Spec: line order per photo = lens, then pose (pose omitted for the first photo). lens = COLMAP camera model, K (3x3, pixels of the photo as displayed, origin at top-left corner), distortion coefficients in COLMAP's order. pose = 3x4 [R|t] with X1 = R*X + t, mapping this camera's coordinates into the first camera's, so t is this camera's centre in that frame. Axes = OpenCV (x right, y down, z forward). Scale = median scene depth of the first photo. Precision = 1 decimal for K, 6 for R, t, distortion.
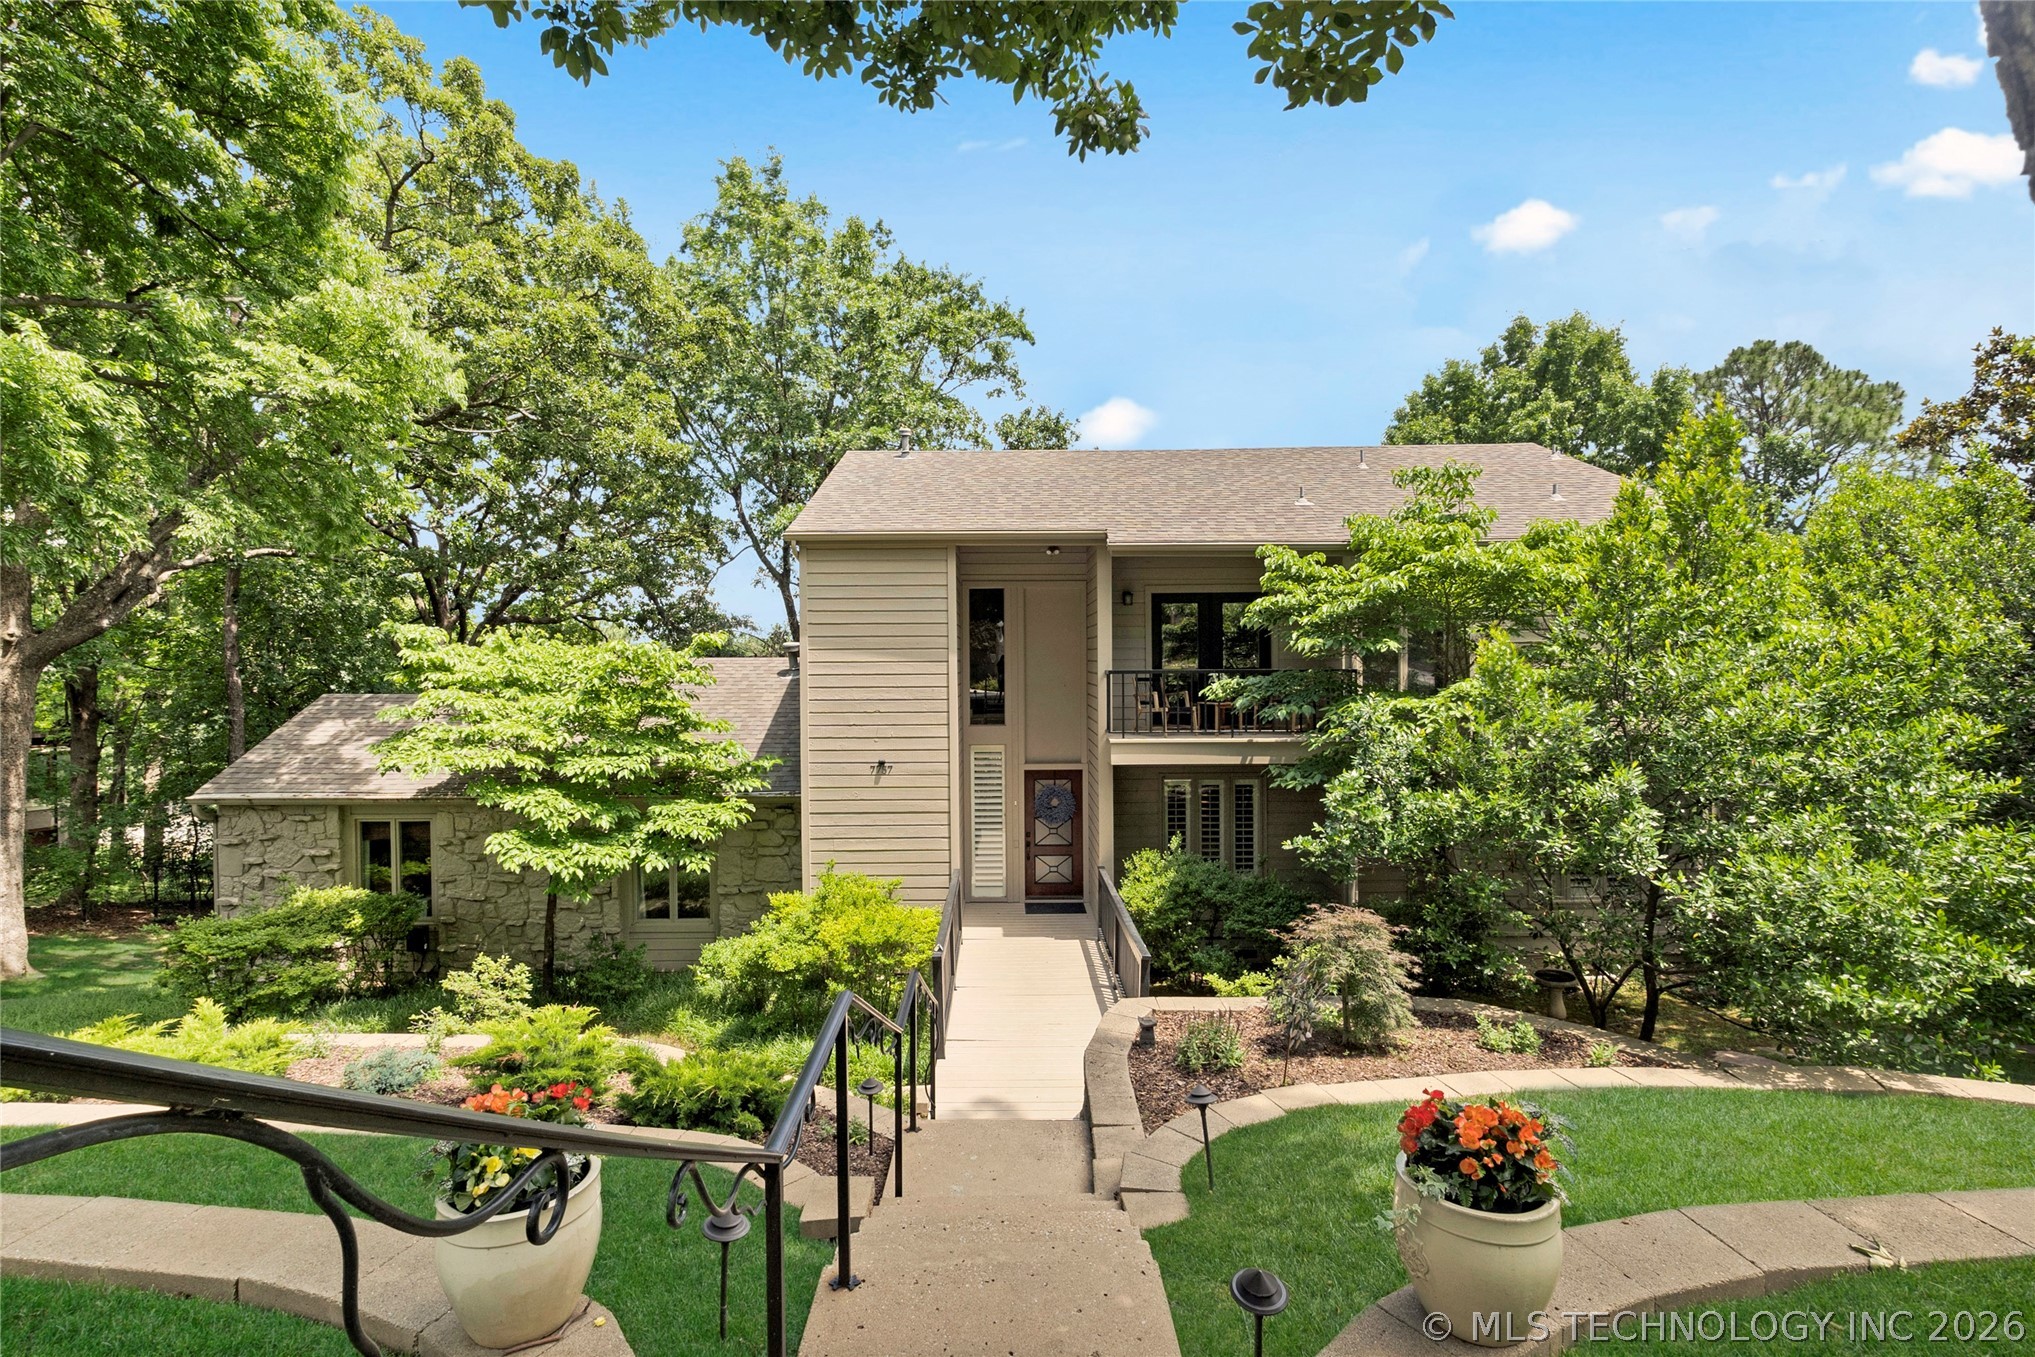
lens RADIAL K [[934.4, 0, 1019.1], [0, 934.4, 677.2], [0, 0, 1]] dist [-0.004760, 0.000993]
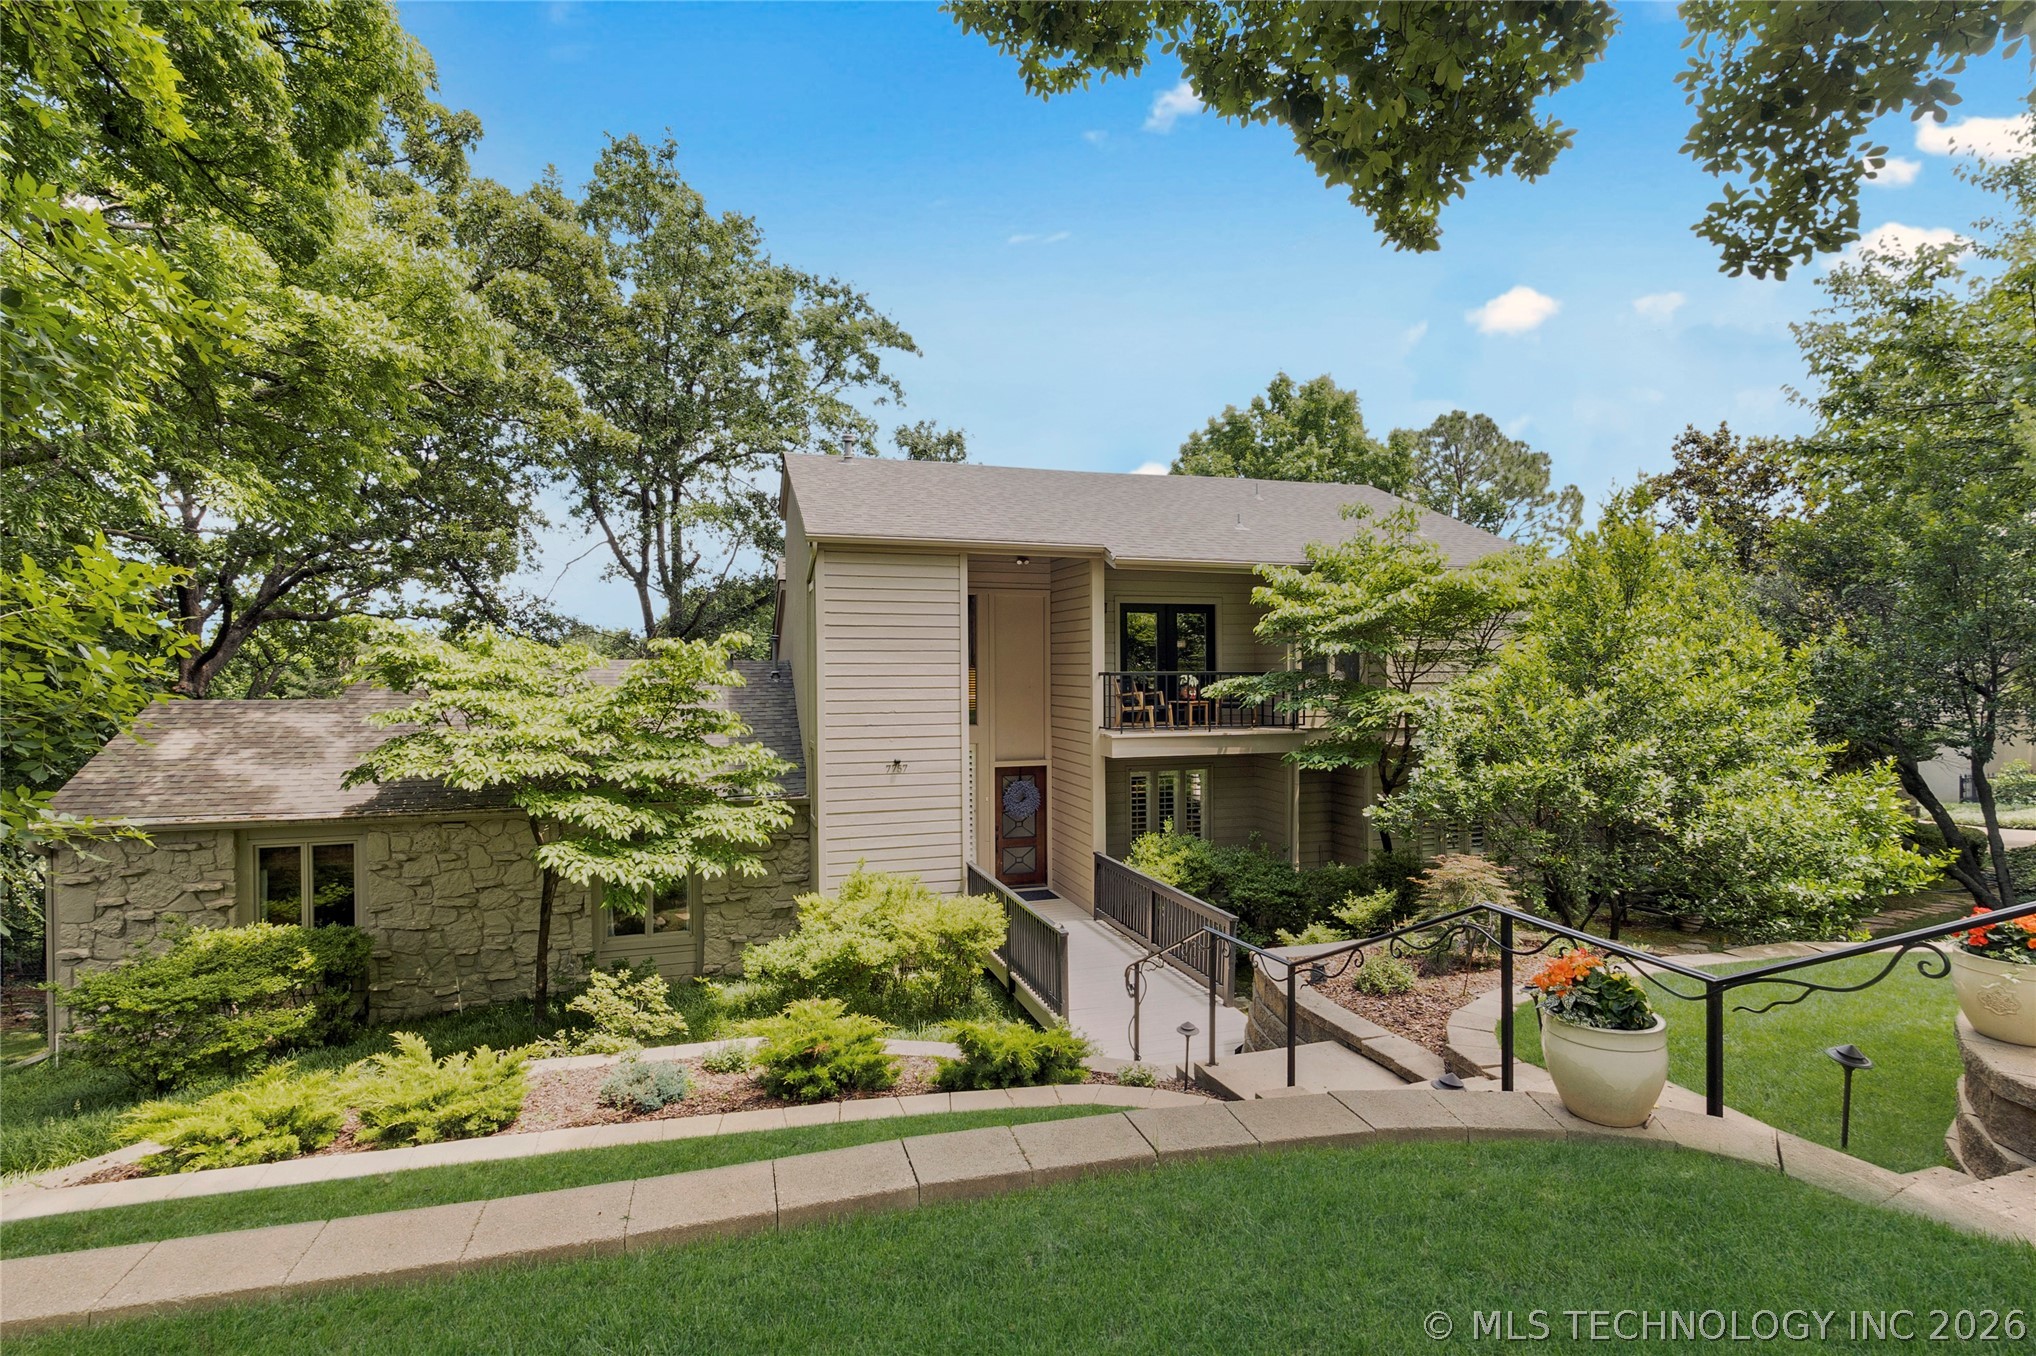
lens RADIAL K [[934.9, 0, 1000.9], [0, 934.9, 679.5], [0, 0, 1]] dist [-0.004760, 0.000993]
pose [[0.956436, 0.000545, 0.291941, -0.311766], [0.001619, 0.999973, -0.007171, 0.008122], [-0.291937, 0.007332, 0.956409, -0.014039]]
